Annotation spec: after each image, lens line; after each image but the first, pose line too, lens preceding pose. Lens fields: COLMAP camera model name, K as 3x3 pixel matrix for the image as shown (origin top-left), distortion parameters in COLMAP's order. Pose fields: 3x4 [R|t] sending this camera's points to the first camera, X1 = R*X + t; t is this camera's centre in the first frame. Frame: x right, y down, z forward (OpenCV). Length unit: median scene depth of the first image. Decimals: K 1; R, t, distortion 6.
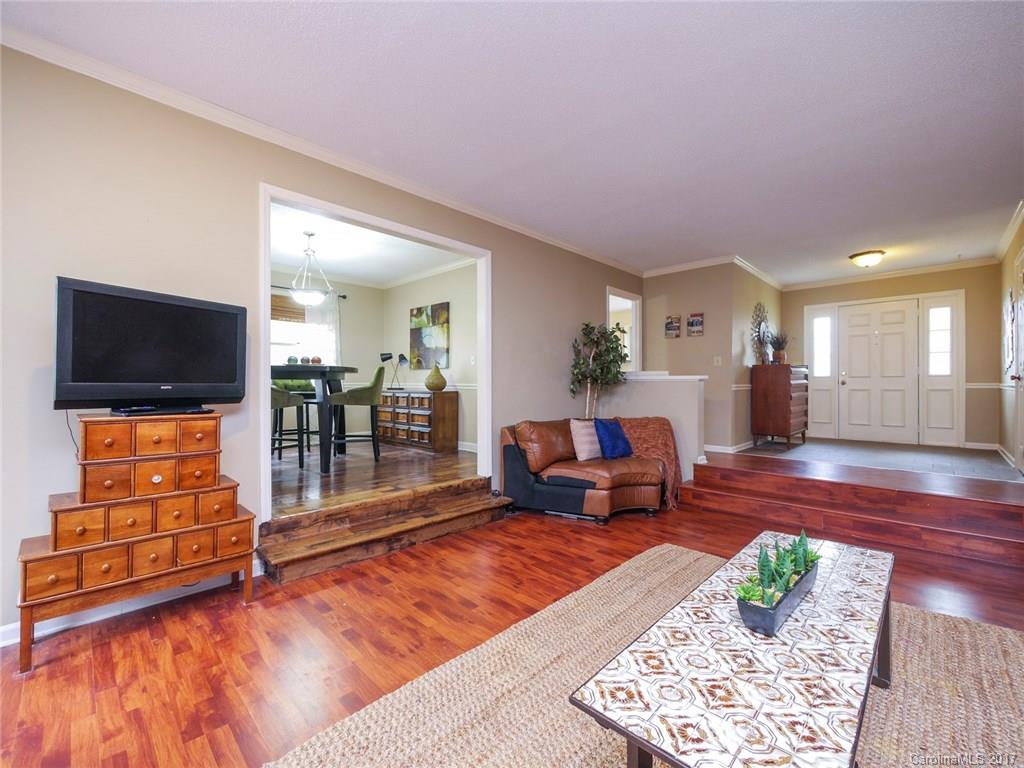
lens RADIAL K [[437.7, 0, 515.3], [0, 437.7, 383.3], [0, 0, 1]] dist [-0.004258, 0.000325]
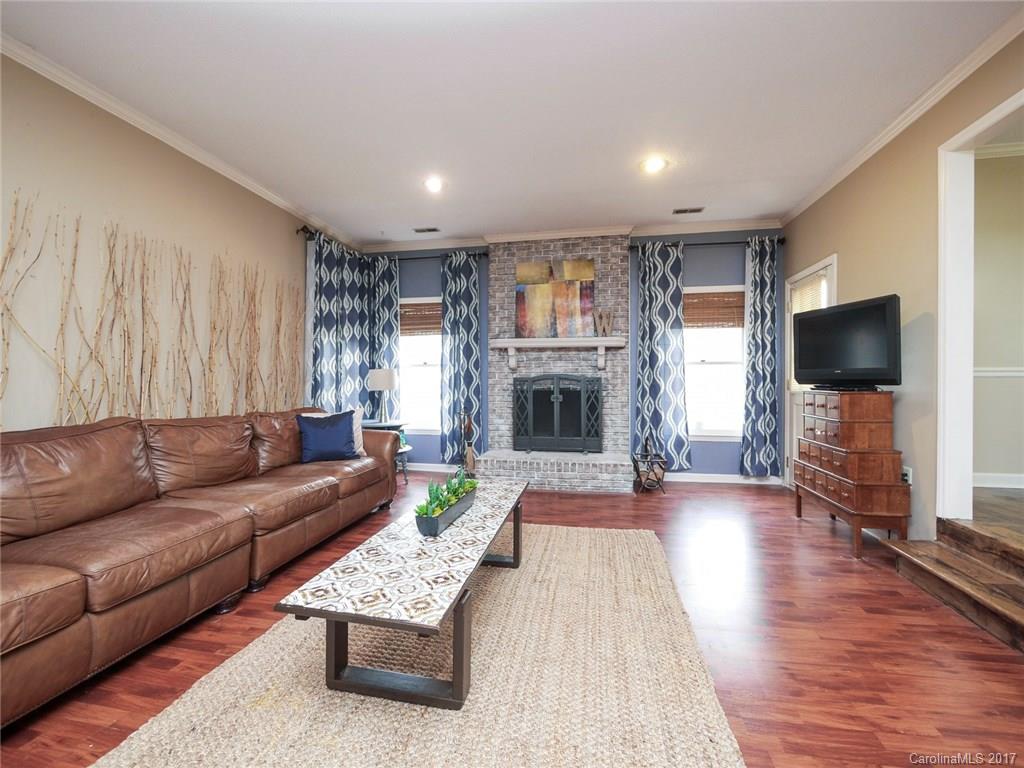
lens RADIAL K [[437.7, 0, 515.3], [0, 437.7, 383.3], [0, 0, 1]] dist [-0.004258, 0.000325]
pose [[-0.836008, 0.000094, -0.548717, 0.456852], [-0.000168, 1.000000, 0.000426, 0.025120], [0.548717, 0.000448, -0.836008, 0.869414]]
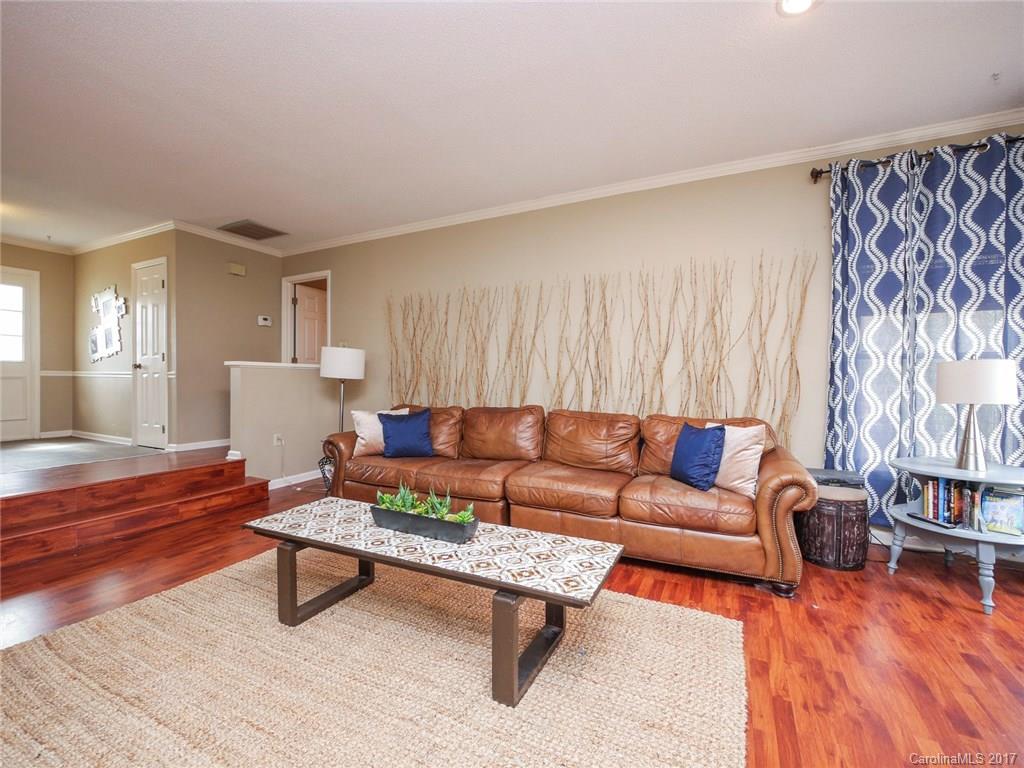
lens RADIAL K [[437.7, 0, 515.3], [0, 437.7, 383.3], [0, 0, 1]] dist [-0.004258, 0.000325]
pose [[-0.305114, -0.009830, 0.952265, -0.274249], [-0.007613, 0.999940, 0.007883, 0.017245], [-0.952285, -0.004844, -0.305171, 0.428707]]
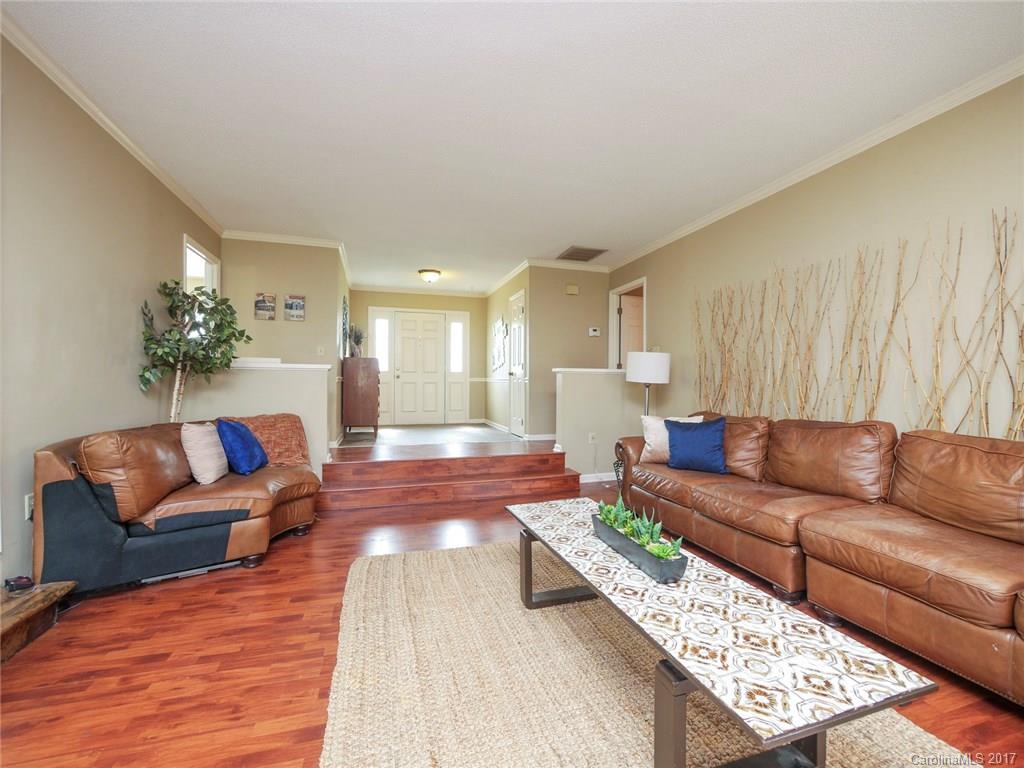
lens RADIAL K [[434.4, 0, 514.5], [0, 434.4, 384.0], [0, 0, 1]] dist [-0.005863, 0.000340]
pose [[0.476277, -0.000602, 0.879295, -0.209048], [-0.007096, 0.999965, 0.004529, 0.017408], [-0.879267, -0.008396, 0.476256, 0.275184]]
